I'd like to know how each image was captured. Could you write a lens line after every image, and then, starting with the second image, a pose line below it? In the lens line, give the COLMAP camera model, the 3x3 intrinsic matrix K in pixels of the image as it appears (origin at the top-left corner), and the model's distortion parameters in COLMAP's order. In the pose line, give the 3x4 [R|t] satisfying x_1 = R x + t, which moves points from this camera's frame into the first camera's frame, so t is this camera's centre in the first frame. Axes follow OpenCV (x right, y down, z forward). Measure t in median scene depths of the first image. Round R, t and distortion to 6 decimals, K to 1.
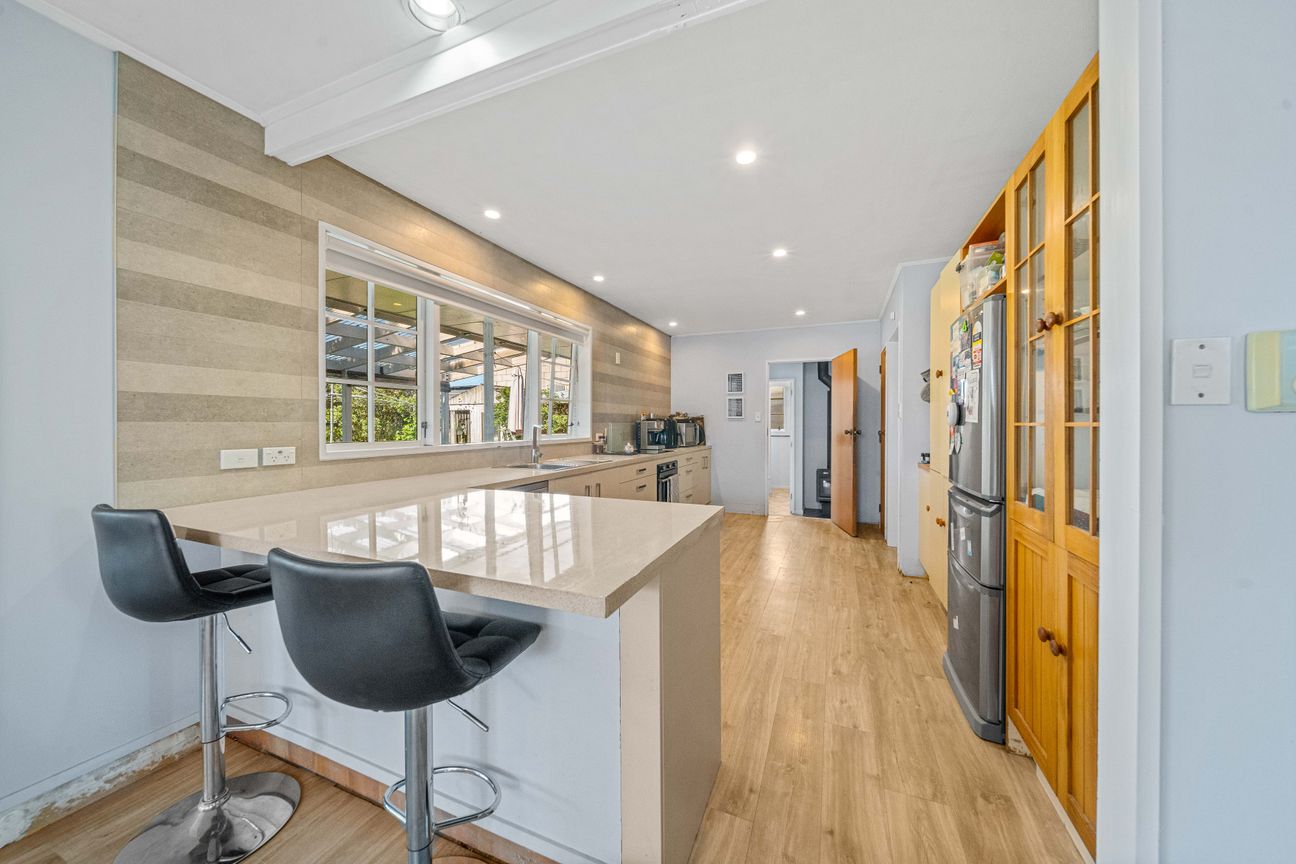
lens RADIAL K [[451.2, 0, 648.0], [0, 451.2, 432.0], [0, 0, 1]] dist [-0.002334, -0.000103]
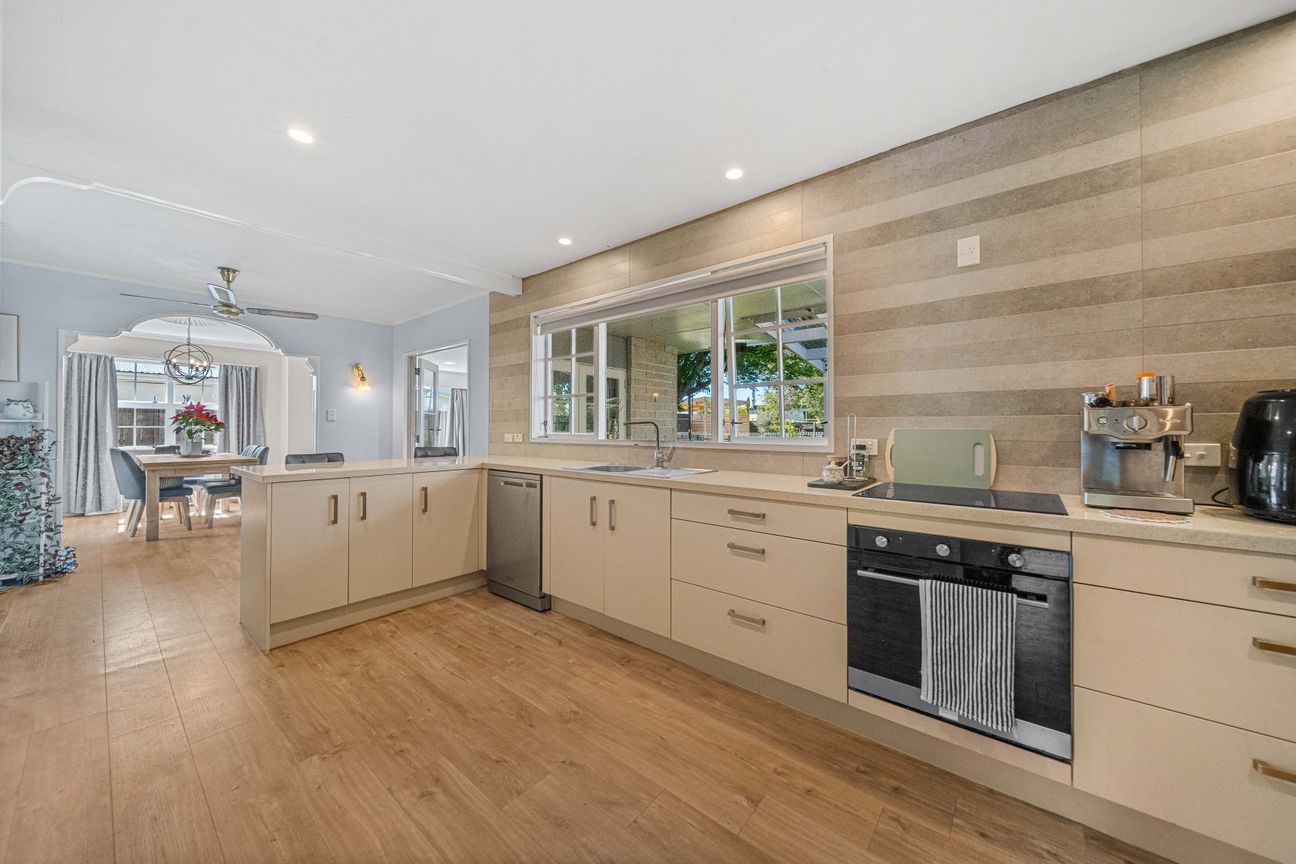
lens RADIAL K [[451.2, 0, 648.0], [0, 451.2, 432.0], [0, 0, 1]] dist [-0.002334, -0.000103]
pose [[-0.291267, 0.001870, -0.956640, 0.604653], [-0.023875, 0.999672, 0.009224, -0.004346], [0.956344, 0.025527, -0.291127, 1.323134]]
